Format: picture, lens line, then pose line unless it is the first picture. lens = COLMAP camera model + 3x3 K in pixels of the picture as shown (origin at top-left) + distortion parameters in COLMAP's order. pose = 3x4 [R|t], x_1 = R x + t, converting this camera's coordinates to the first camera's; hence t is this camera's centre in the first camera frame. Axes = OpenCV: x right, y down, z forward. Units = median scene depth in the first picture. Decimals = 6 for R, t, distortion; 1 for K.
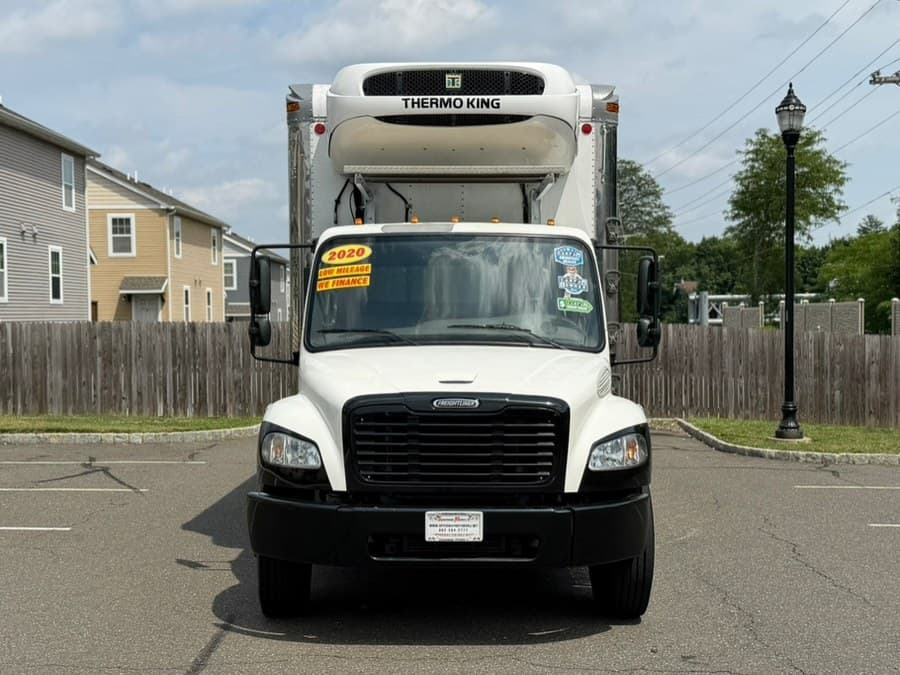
lens RADIAL K [[1243.5, 0, 450.0], [0, 1243.5, 337.5], [0, 0, 1]] dist [0.148930, -0.091201]
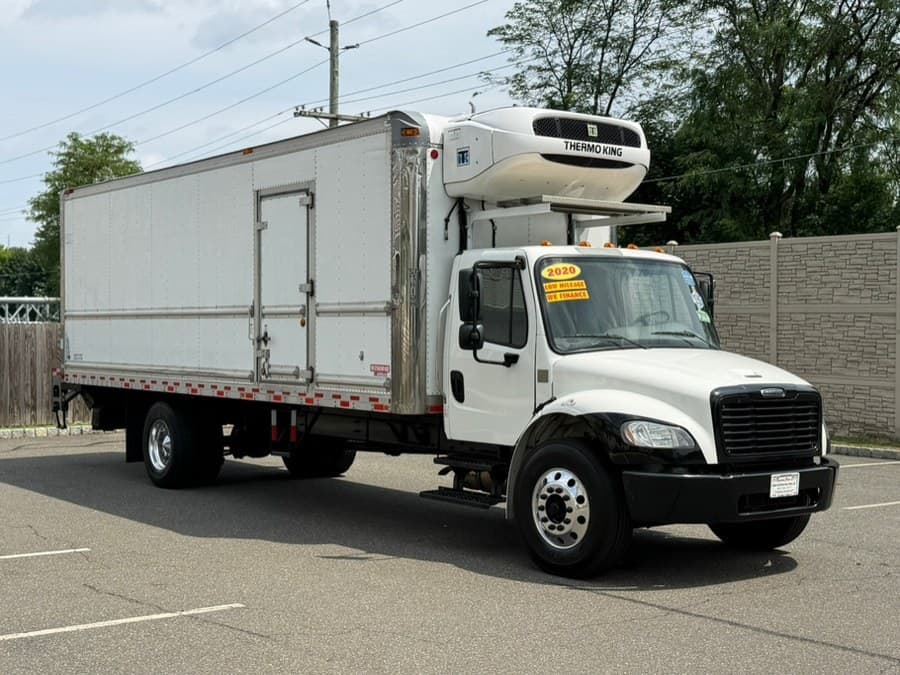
lens RADIAL K [[1243.5, 0, 450.0], [0, 1243.5, 337.5], [0, 0, 1]] dist [0.148930, -0.091201]
pose [[0.792335, 0.001564, 0.610085, -0.849393], [-0.000271, 0.999998, -0.002212, -0.001464], [-0.610087, 0.001587, 0.792333, 0.124426]]
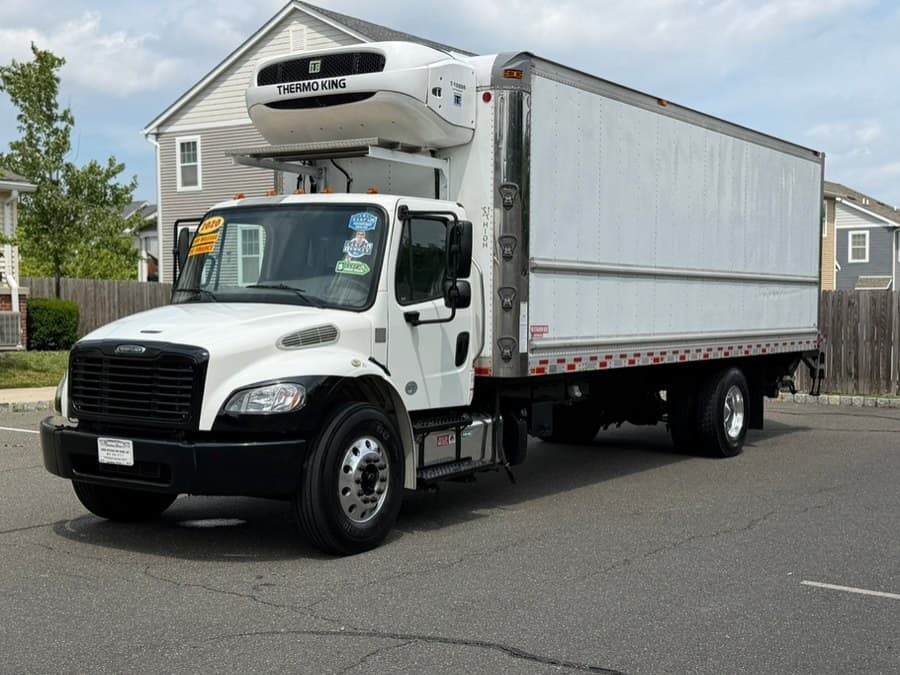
lens RADIAL K [[1238.8, 0, 450.0], [0, 1238.8, 337.5], [0, 0, 1]] dist [0.139445, 0.035012]
pose [[0.833615, 0.023593, -0.551842, 0.723004], [-0.012110, 0.999628, 0.024443, 0.007069], [0.552213, -0.013693, 0.833590, 0.139217]]
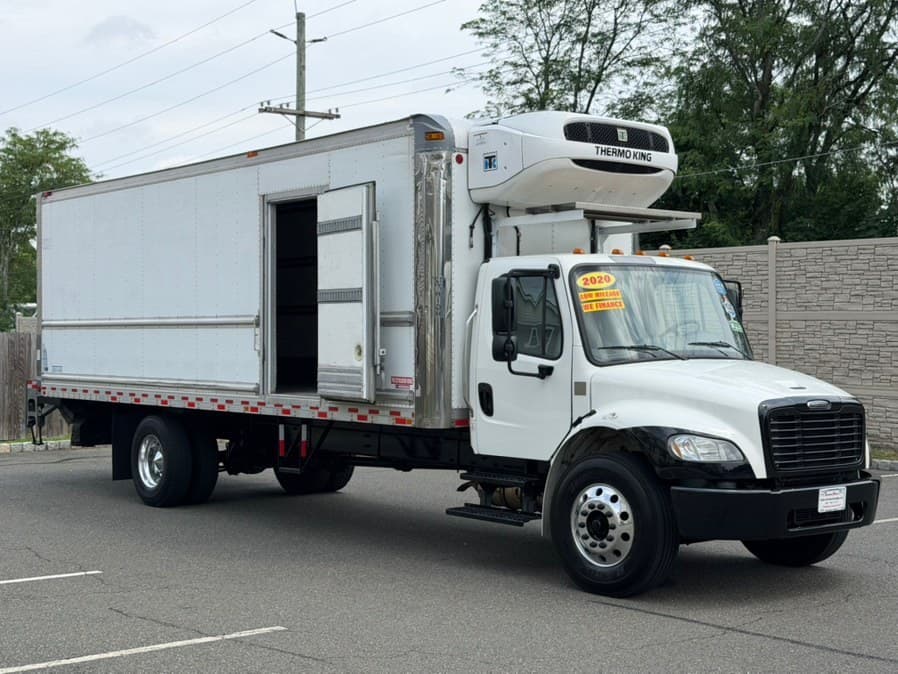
lens RADIAL K [[1315.5, 0, 453.7], [0, 1315.5, 329.8], [0, 0, 1]] dist [0.124427, -0.034882]
pose [[0.766939, 0.006207, 0.641690, -0.920444], [0.002655, 0.999914, -0.012845, -0.005914], [-0.641714, 0.011555, 0.766857, 0.149819]]
